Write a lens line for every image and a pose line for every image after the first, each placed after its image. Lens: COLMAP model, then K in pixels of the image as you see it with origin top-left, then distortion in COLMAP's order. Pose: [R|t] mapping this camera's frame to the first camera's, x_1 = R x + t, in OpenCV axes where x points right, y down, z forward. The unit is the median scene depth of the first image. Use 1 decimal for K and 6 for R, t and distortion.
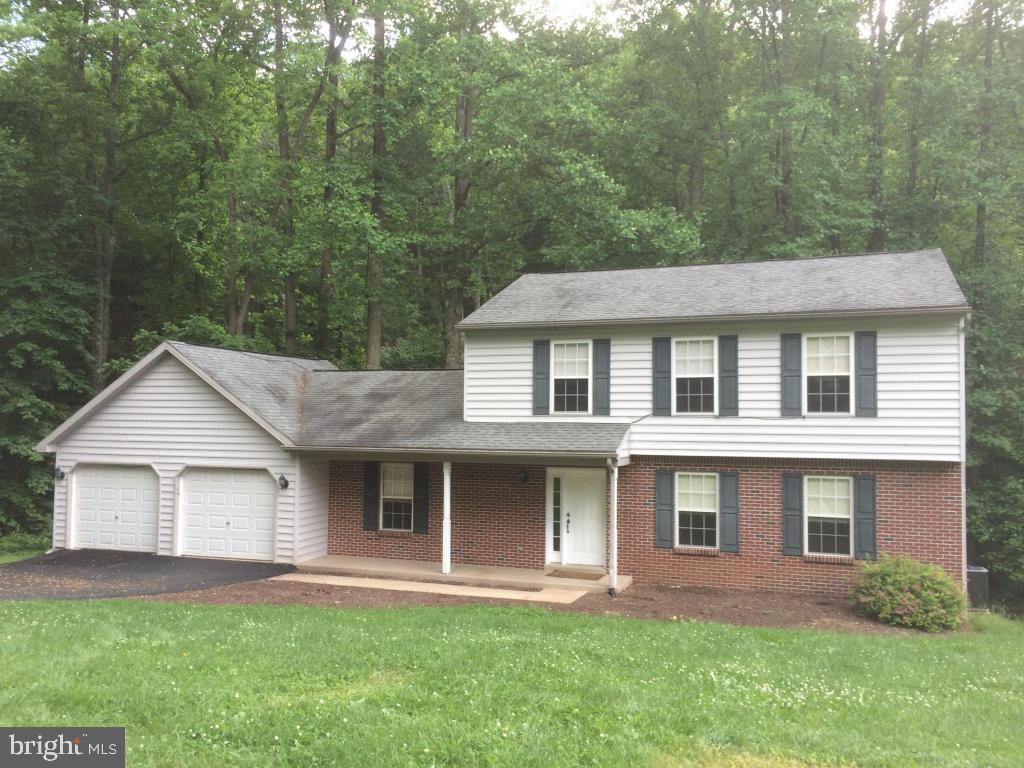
lens RADIAL K [[874.8, 0, 511.6], [0, 874.8, 389.9], [0, 0, 1]] dist [0.022667, -0.008981]
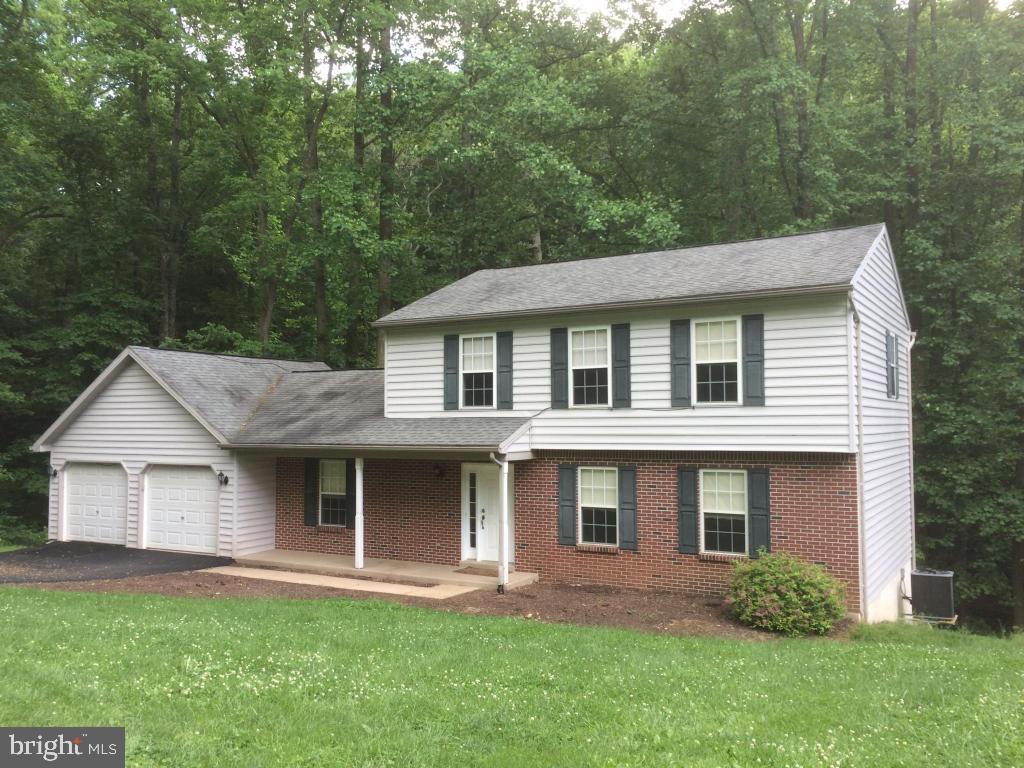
lens RADIAL K [[874.8, 0, 511.6], [0, 874.8, 389.9], [0, 0, 1]] dist [0.022667, -0.008981]
pose [[0.985201, -0.018459, -0.170407, 0.276956], [0.017791, 0.999827, -0.005443, 0.012624], [0.170478, 0.002330, 0.985359, 0.032466]]
